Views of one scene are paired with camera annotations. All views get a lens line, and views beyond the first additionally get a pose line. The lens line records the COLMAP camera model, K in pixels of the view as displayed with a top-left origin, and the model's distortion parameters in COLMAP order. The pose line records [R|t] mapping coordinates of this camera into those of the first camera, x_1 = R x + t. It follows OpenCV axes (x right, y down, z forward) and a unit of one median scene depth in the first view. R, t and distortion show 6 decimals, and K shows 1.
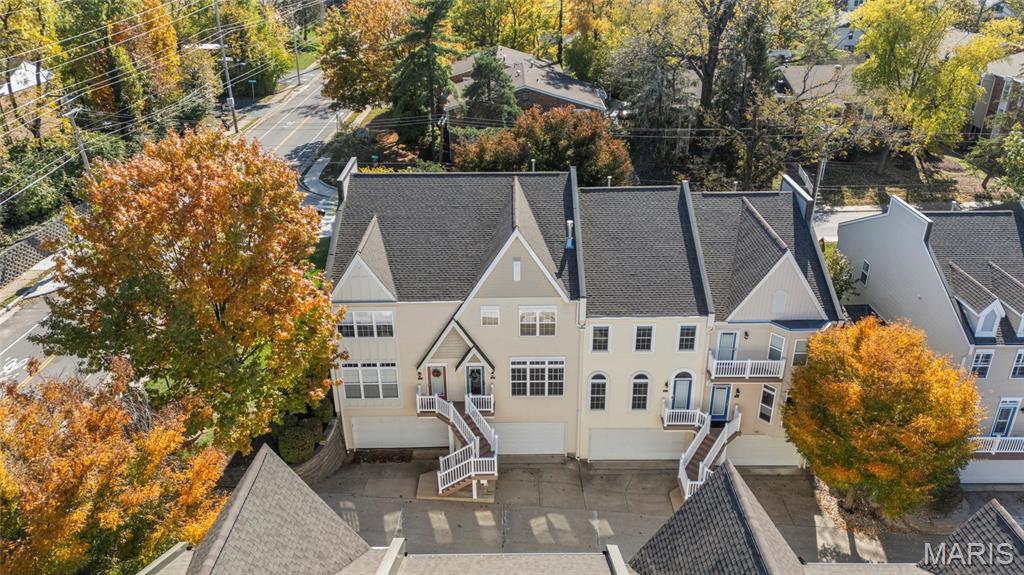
lens RADIAL K [[758.1, 0, 517.8], [0, 758.1, 282.9], [0, 0, 1]] dist [0.040060, -0.023475]
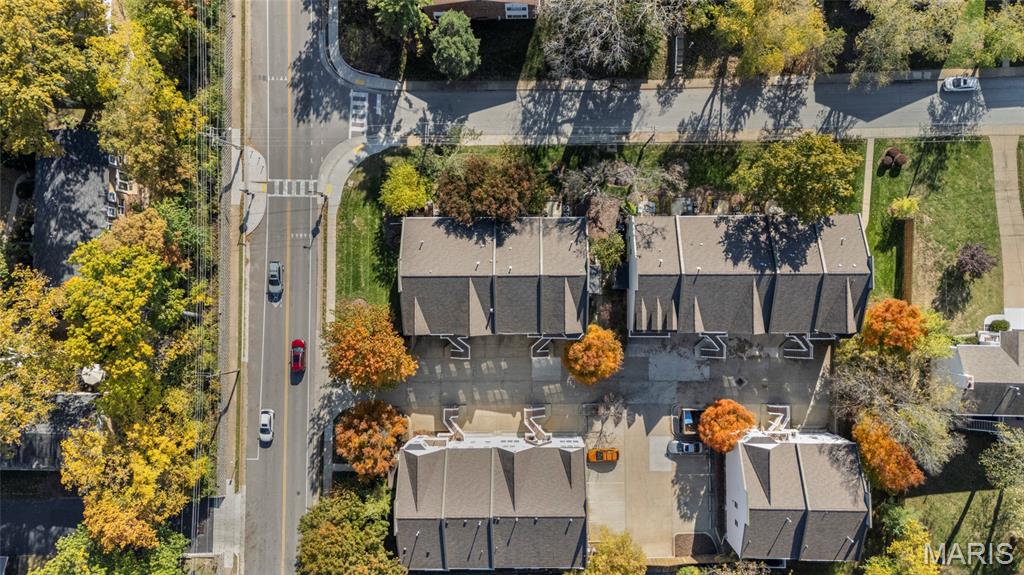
lens RADIAL K [[758.1, 0, 507.8], [0, 758.1, 281.4], [0, 0, 1]] dist [0.040060, -0.023475]
pose [[0.999630, 0.003134, -0.027034, 0.197774], [0.023170, 0.423077, 0.905797, -2.521857], [0.014276, -0.906088, 0.422848, -0.013739]]
